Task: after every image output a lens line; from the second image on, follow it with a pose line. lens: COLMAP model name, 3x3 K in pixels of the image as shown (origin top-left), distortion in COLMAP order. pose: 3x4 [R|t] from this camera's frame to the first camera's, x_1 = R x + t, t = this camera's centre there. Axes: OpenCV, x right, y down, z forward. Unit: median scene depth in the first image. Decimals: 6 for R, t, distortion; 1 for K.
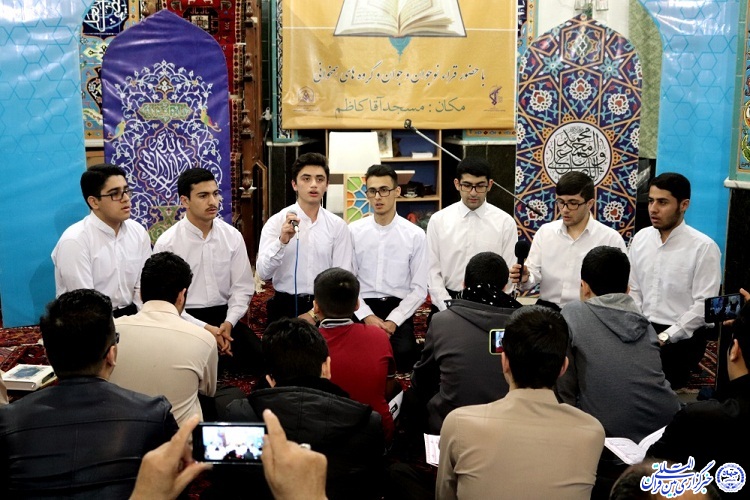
lens RADIAL K [[987.0, 0, 370.1], [0, 987.0, 248.2], [0, 0, 1]] dist [-0.064221, 0.000000]
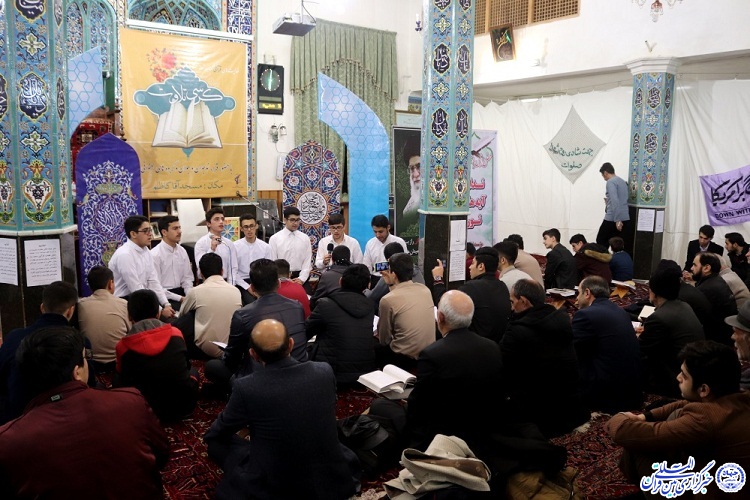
lens RADIAL K [[627.6, 0, 371.7], [0, 627.6, 249.3], [0, 0, 1]] dist [-0.145254, 0.135304]
pose [[0.860193, -0.057817, 0.506680, -0.364939], [0.079468, 0.996612, -0.021190, 0.032343], [-0.503738, 0.058493, 0.861874, -0.198222]]
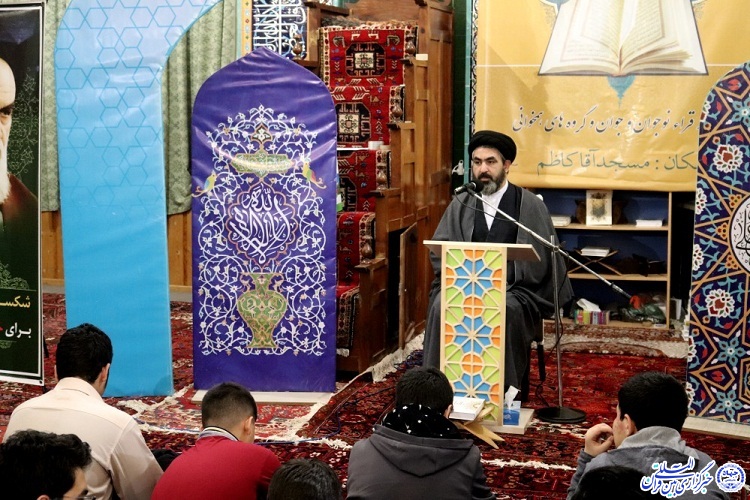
lens RADIAL K [[1118.9, 0, 373.8], [0, 1118.9, 250.6], [0, 0, 1]] dist [-0.024196, 0.000000]
pose [[0.935375, 0.045108, -0.350770, 0.229828], [-0.064981, 0.996867, -0.045087, -0.024442], [0.347637, 0.064967, 0.935376, 0.115813]]
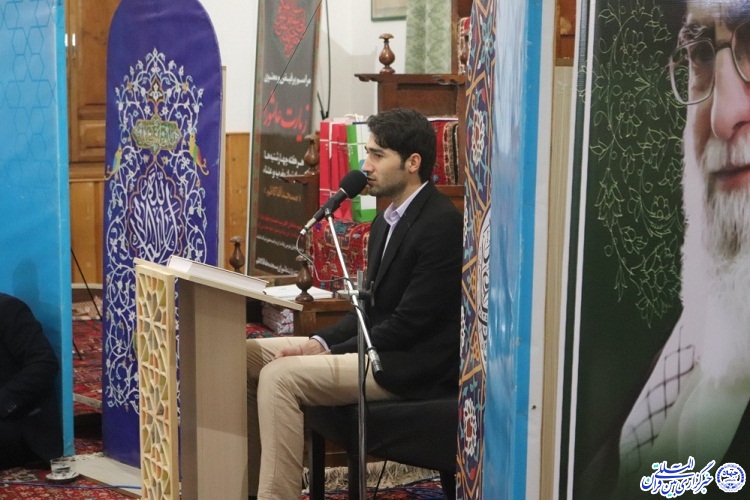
lens RADIAL K [[1782.1, 0, 375.2], [0, 1782.1, 247.0], [0, 0, 1]] dist [0.054006, 0.000000]
pose [[0.325552, 0.087213, -0.941493, 0.830509], [-0.163315, 0.985958, 0.034860, -0.129870], [0.931313, 0.142411, 0.335224, 0.763088]]
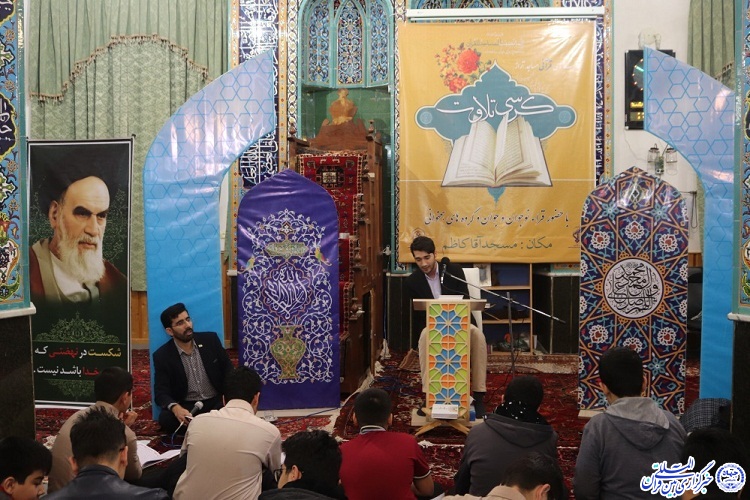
lens RADIAL K [[808.2, 0, 371.8], [0, 808.2, 251.0], [0, 0, 1]] dist [-0.081847, 0.000000]
pose [[0.983361, 0.000653, -0.181660, 0.082138], [-0.024142, 0.991594, -0.127120, -0.009727], [0.180050, 0.129390, 0.975110, 0.022216]]
